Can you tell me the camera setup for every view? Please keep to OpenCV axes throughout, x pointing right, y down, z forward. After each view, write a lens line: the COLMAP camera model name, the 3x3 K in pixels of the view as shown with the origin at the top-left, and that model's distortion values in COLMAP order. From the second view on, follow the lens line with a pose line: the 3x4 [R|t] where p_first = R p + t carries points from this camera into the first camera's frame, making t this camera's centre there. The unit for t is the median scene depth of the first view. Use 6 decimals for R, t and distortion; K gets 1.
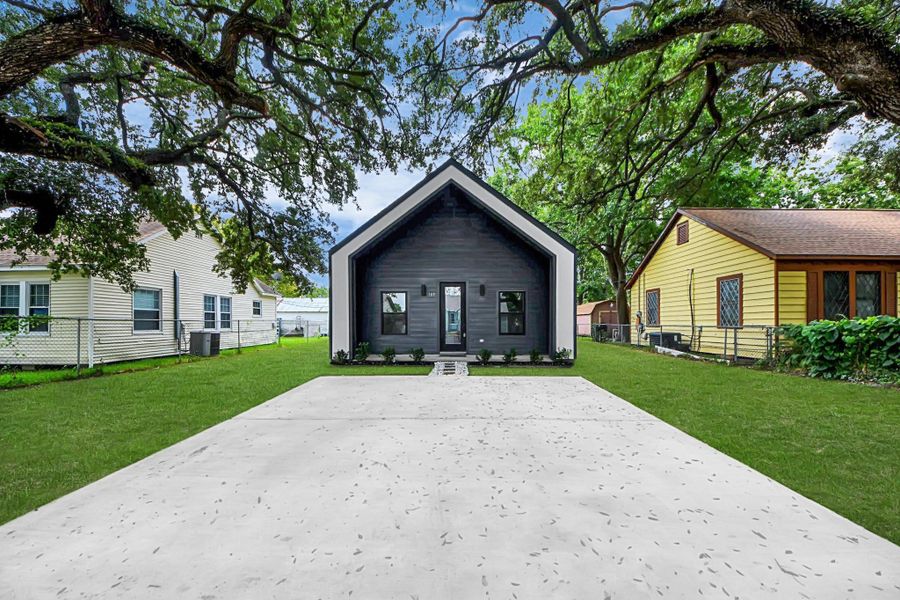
lens RADIAL K [[329.5, 0, 451.6], [0, 329.5, 323.2], [0, 0, 1]] dist [0.033812, -0.024591]
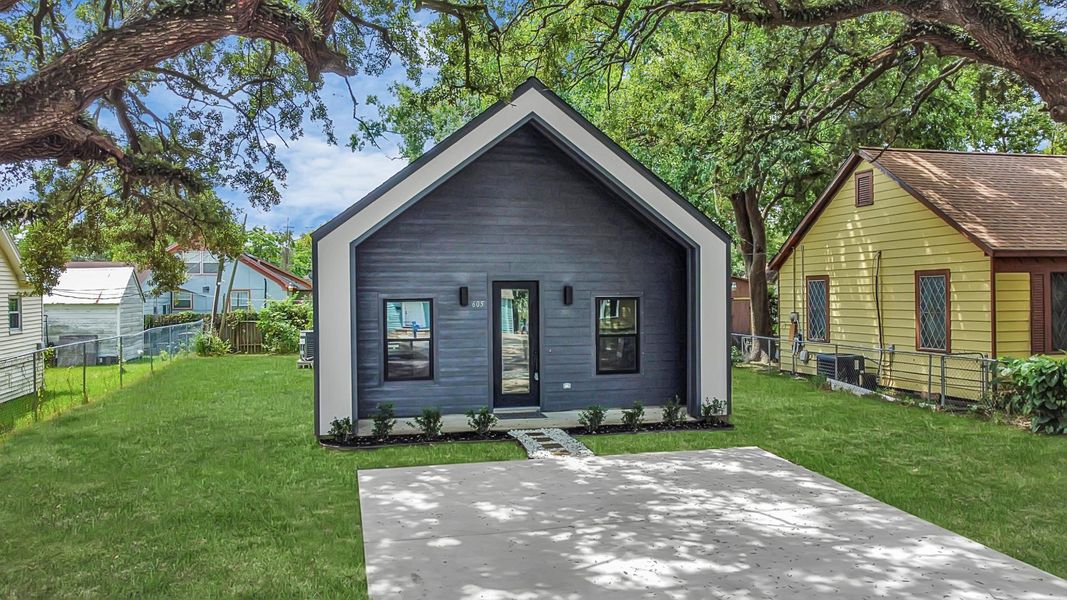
lens RADIAL K [[821.6, 0, 522.5], [0, 821.6, 297.7], [0, 0, 1]] dist [-0.017318, 0.008466]
pose [[0.969296, -0.010589, 0.245670, -0.323075], [0.009314, 0.999936, 0.006350, -0.105740], [-0.245722, -0.003867, 0.969333, -0.338081]]
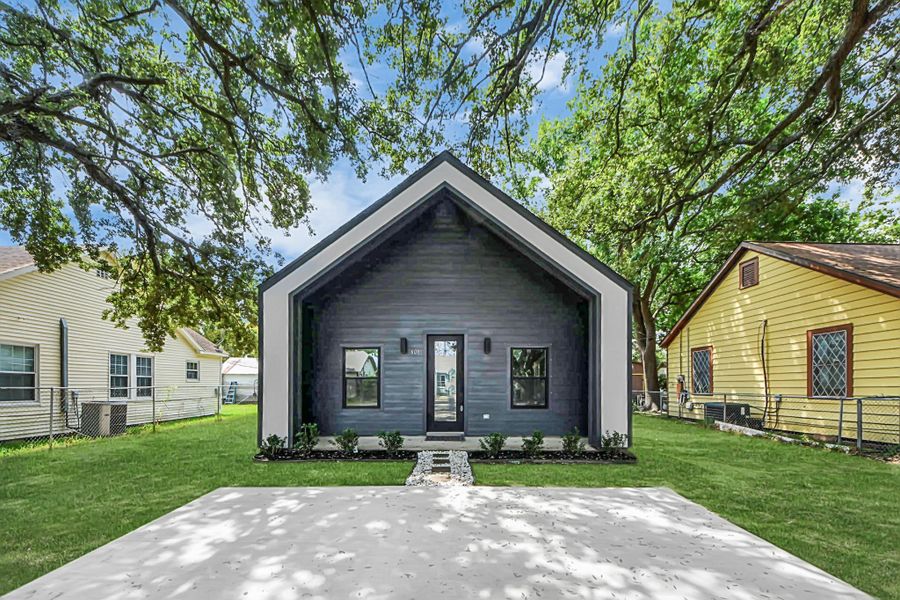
lens RADIAL K [[358.5, 0, 447.0], [0, 358.5, 378.8], [0, 0, 1]] dist [0.003296, -0.000077]
pose [[0.999813, 0.001036, 0.019303, -0.007661], [-0.000552, 0.999686, -0.025038, -0.009368], [-0.019323, 0.025022, 0.999500, 0.234766]]
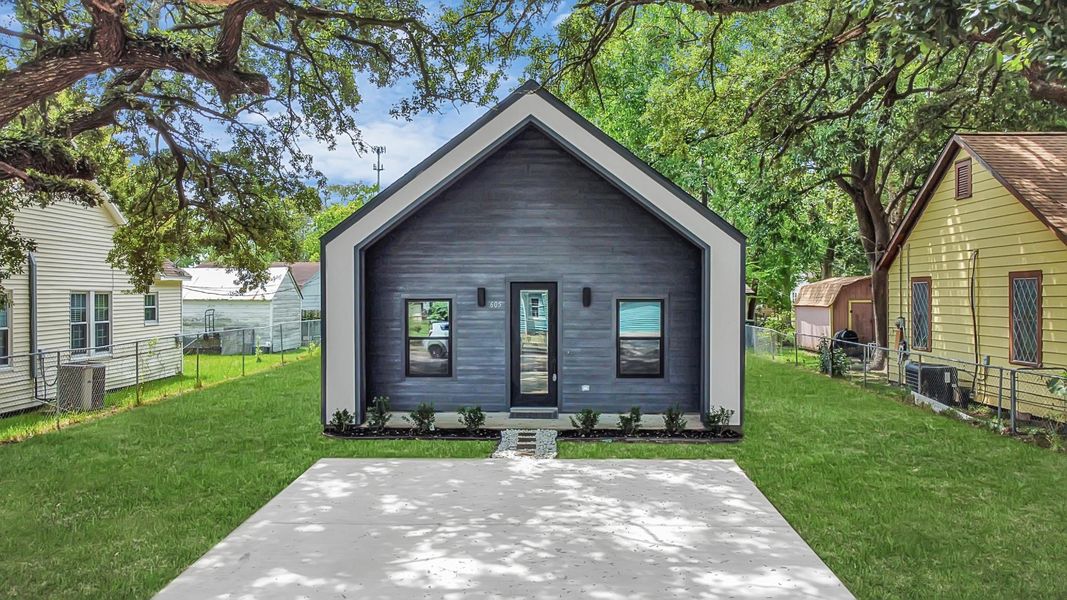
lens RADIAL K [[821.6, 0, 522.5], [0, 821.6, 297.7], [0, 0, 1]] dist [-0.017318, 0.008466]
pose [[0.999841, -0.001553, -0.017785, 0.009269], [0.001669, 0.999977, 0.006532, -0.107818], [0.017775, -0.006561, 0.999820, -0.389570]]
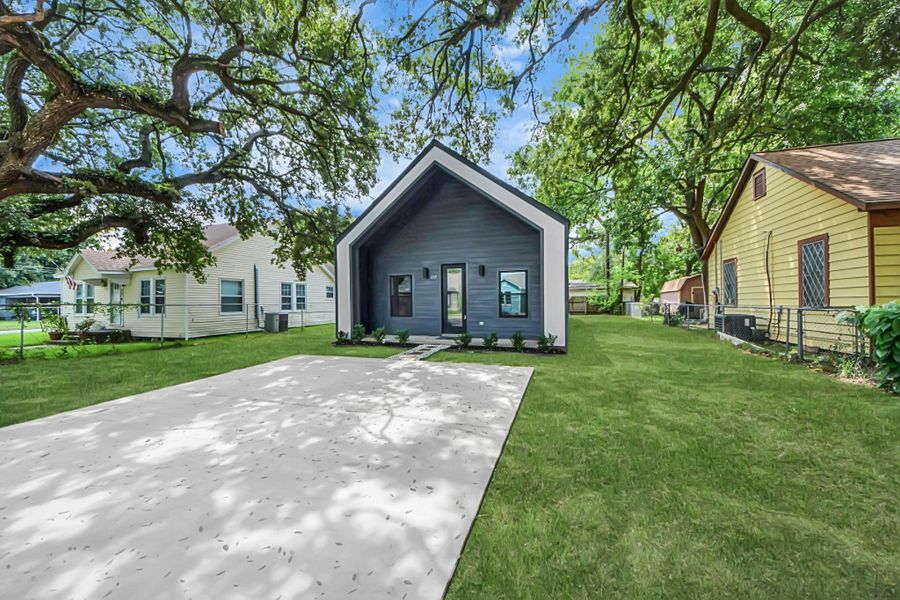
lens RADIAL K [[321.0, 0, 452.9], [0, 321.0, 303.6], [0, 0, 1]] dist [0.032572, -0.022154]
pose [[0.948330, -0.008000, -0.317185, 0.308471], [0.009603, 0.999948, 0.003491, -0.007686], [0.317141, -0.006357, 0.948357, 0.083342]]
